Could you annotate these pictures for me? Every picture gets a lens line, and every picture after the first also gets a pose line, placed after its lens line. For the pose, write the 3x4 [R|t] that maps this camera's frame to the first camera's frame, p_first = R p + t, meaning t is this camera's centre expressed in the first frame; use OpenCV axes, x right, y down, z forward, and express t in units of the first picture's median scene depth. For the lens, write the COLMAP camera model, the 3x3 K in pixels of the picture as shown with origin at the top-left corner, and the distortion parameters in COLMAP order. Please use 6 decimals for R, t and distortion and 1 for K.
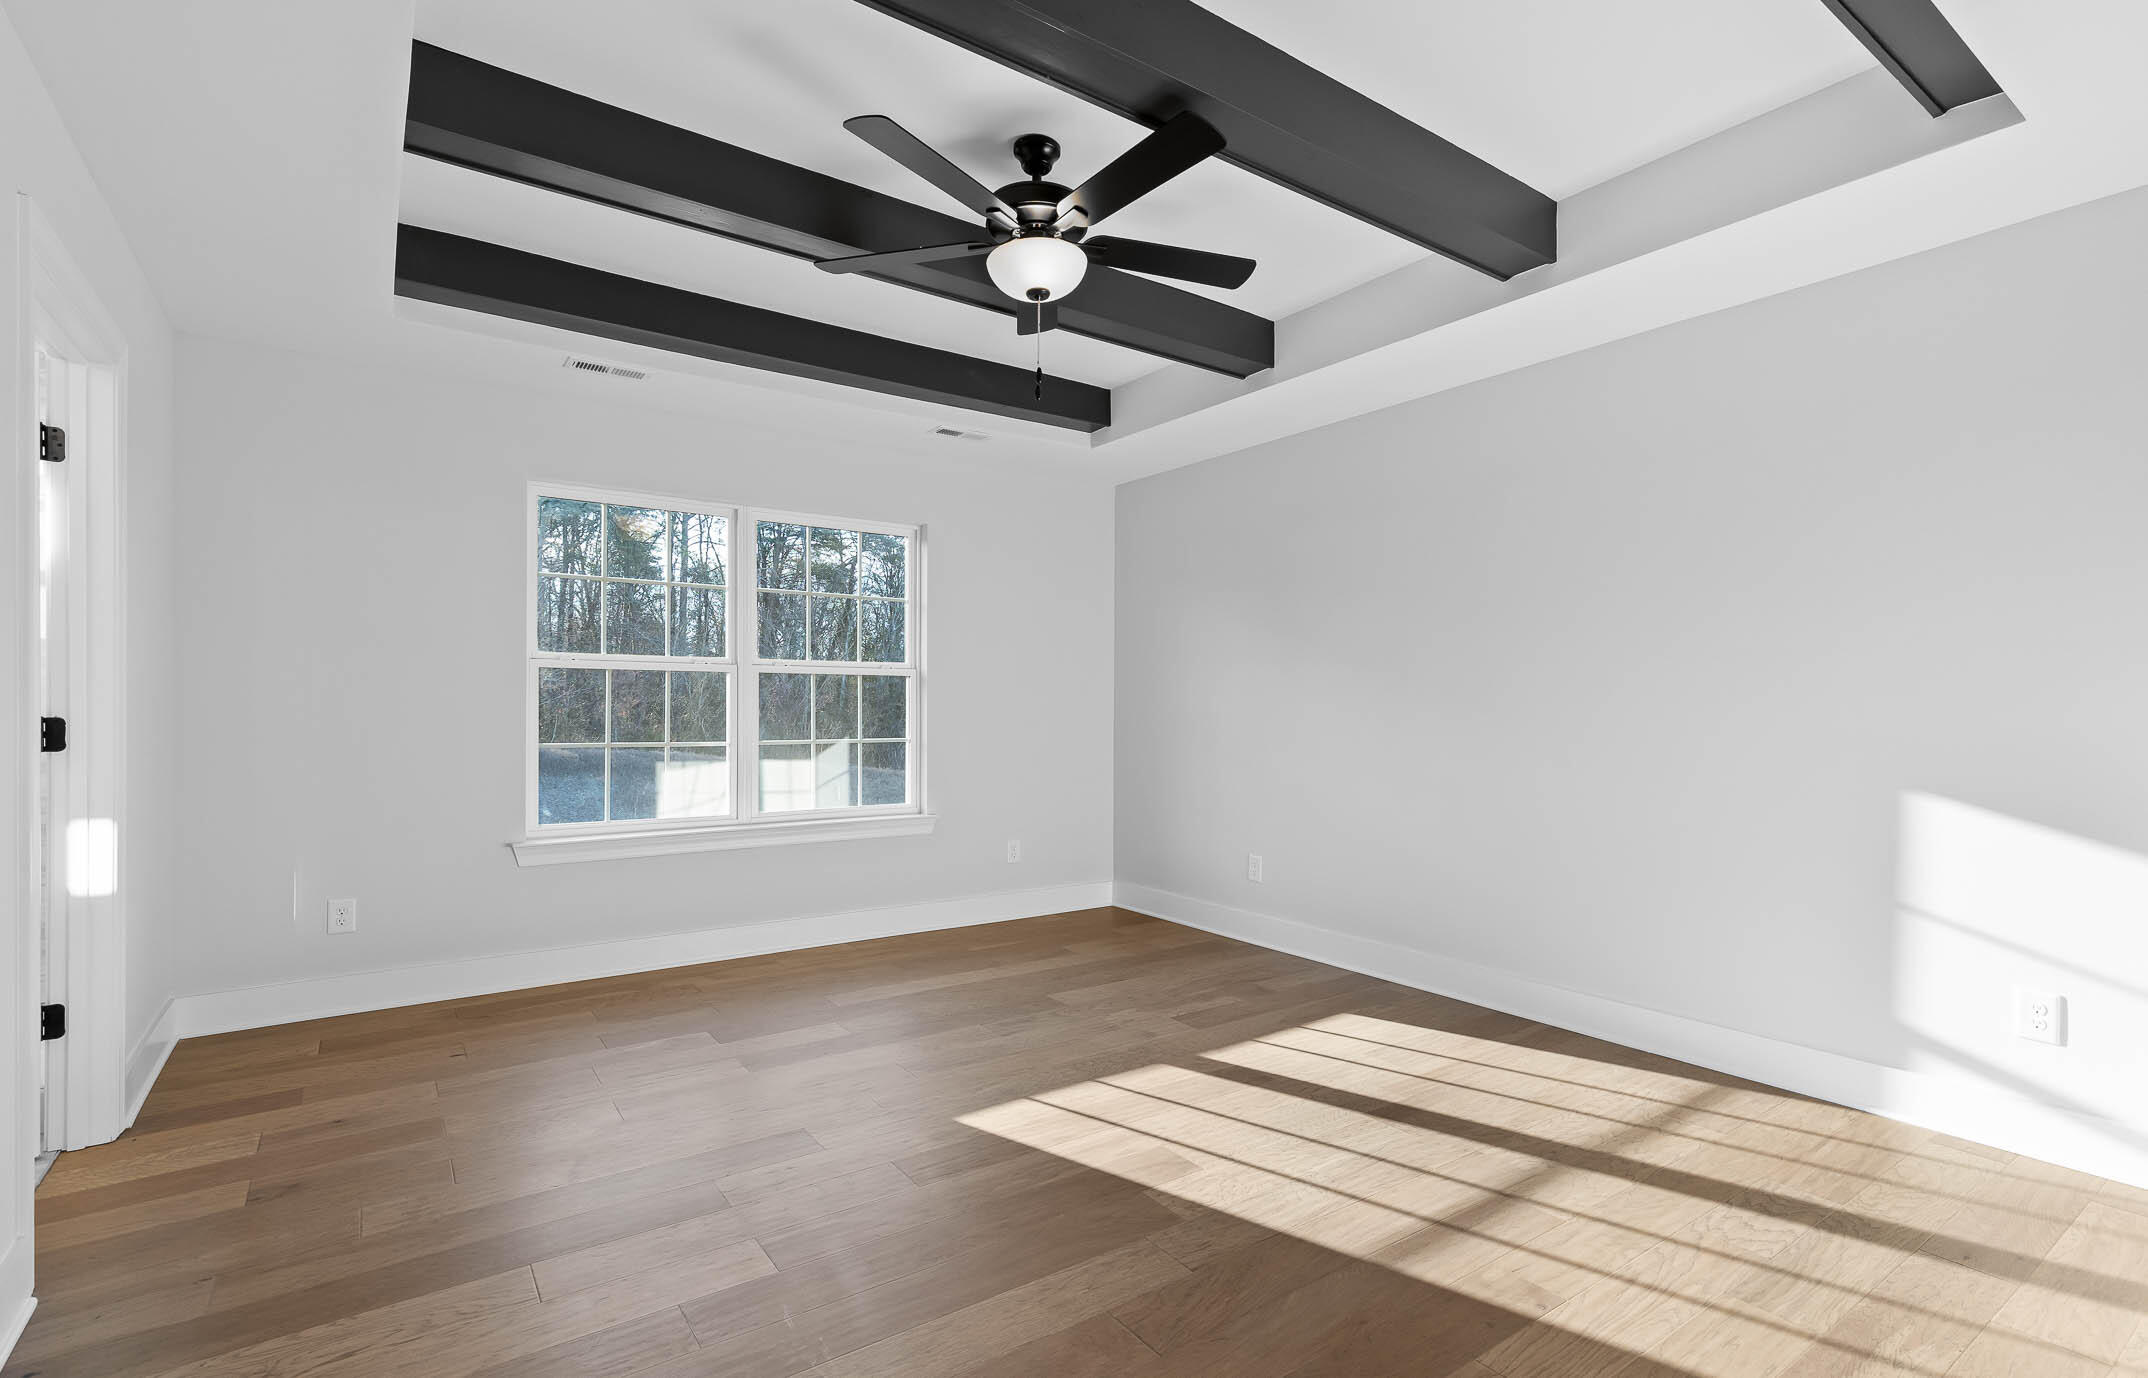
lens RADIAL K [[1011.1, 0, 1073.5], [0, 1011.1, 696.9], [0, 0, 1]] dist [0.004352, -0.000477]
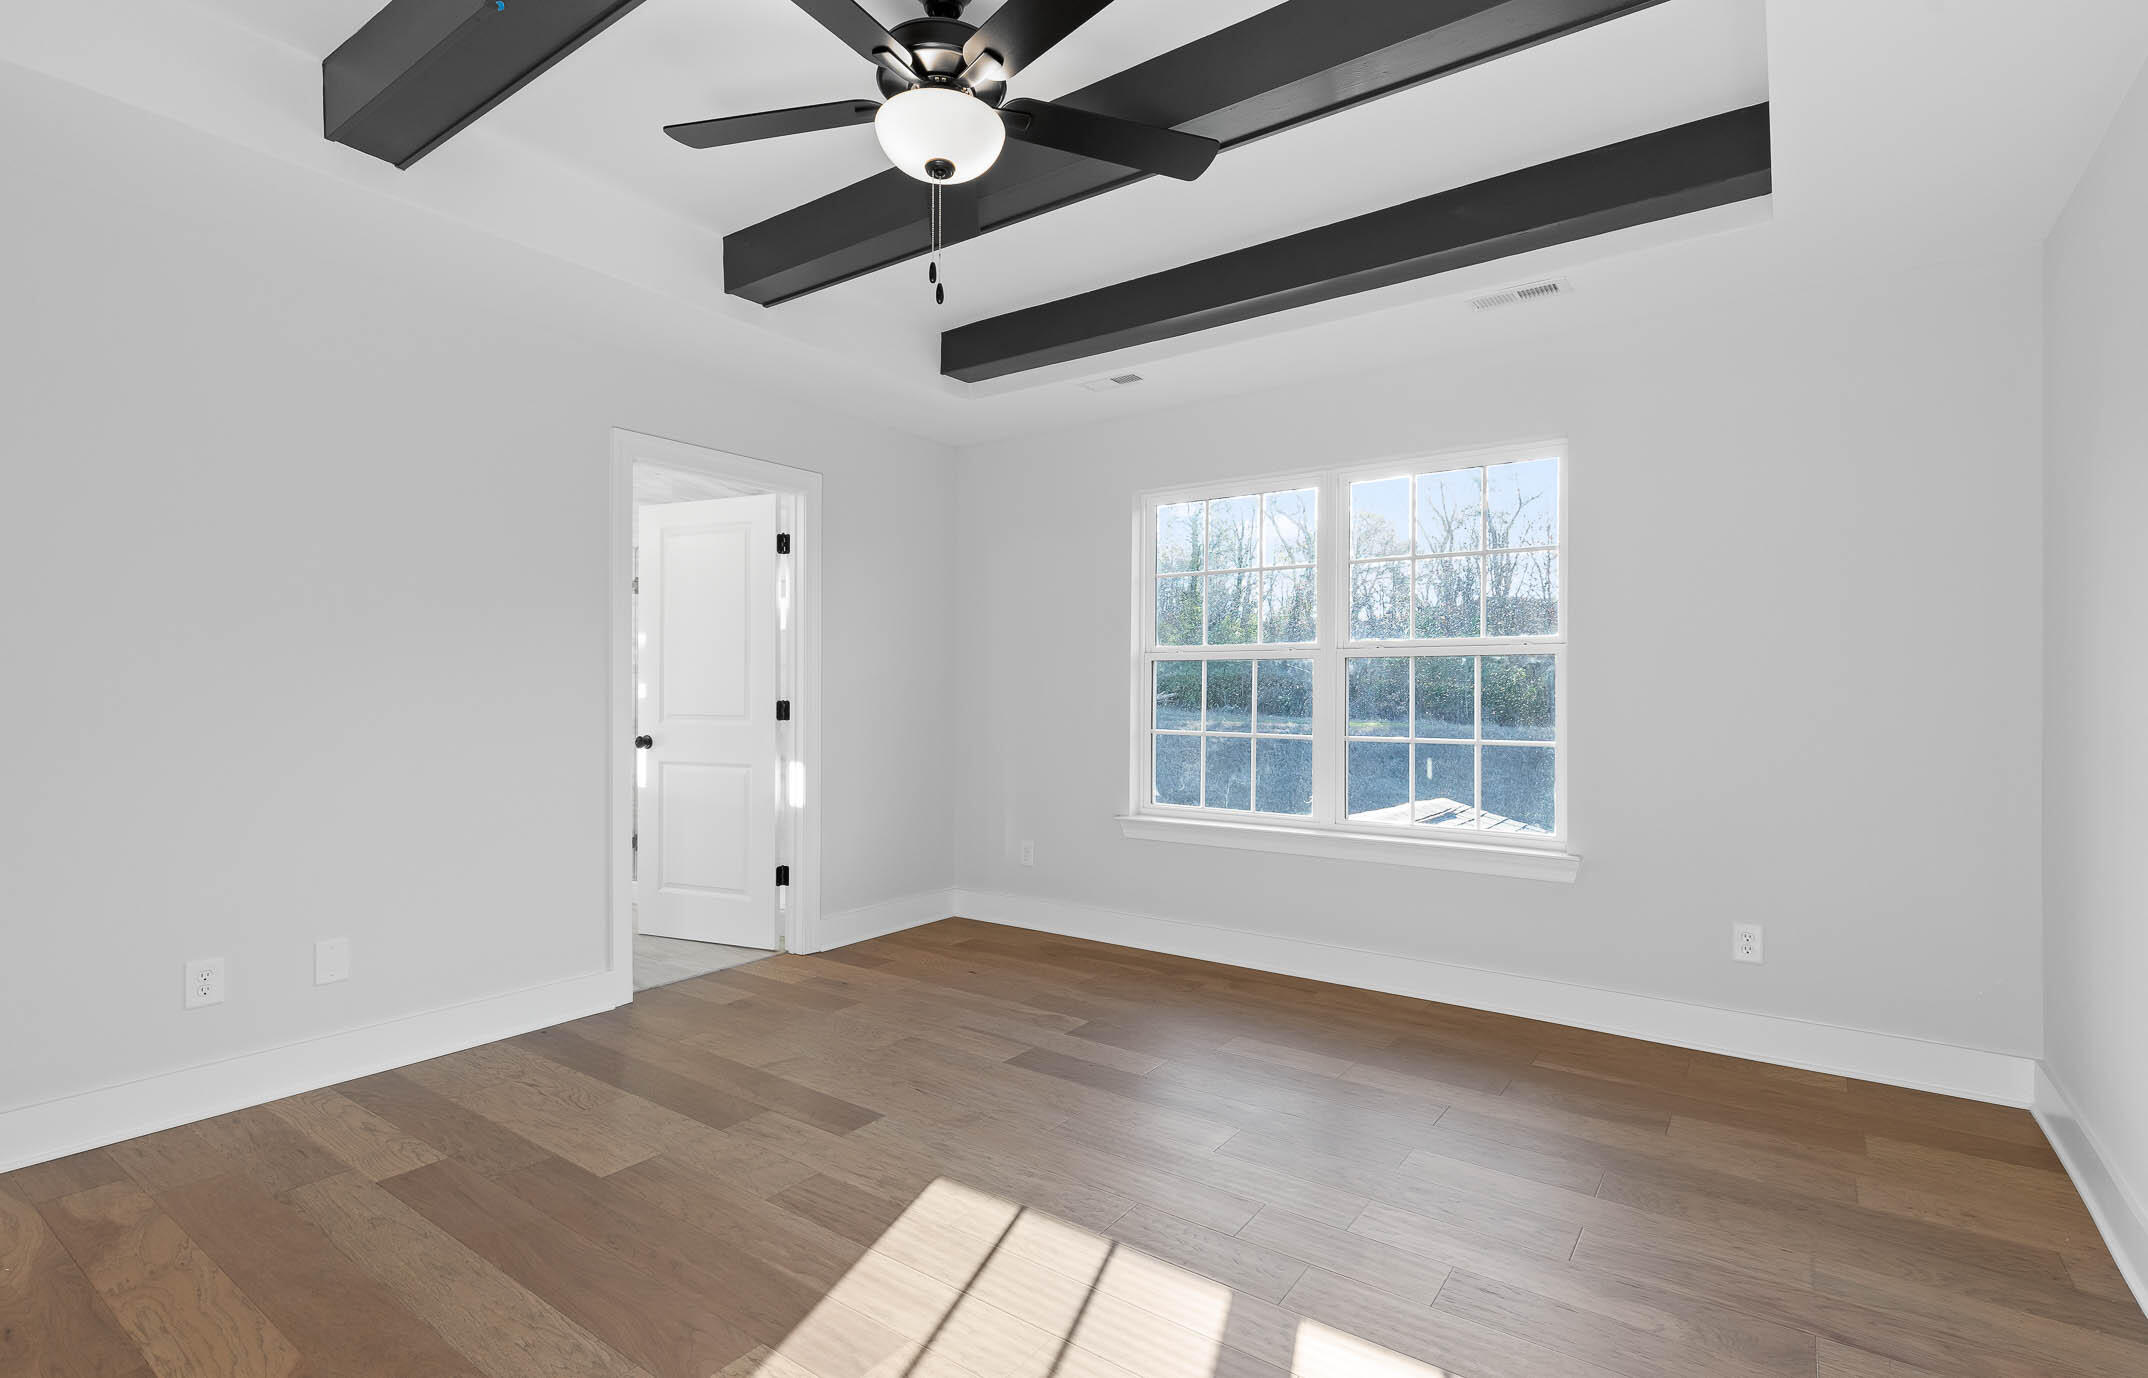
lens RADIAL K [[1011.1, 0, 1073.4], [0, 1011.1, 689.6], [0, 0, 1]] dist [0.004352, -0.000477]
pose [[0.320567, -0.003286, -0.947220, 0.531241], [0.004565, 0.999988, -0.001924, 0.004015], [0.947215, -0.003707, 0.320578, 0.608985]]
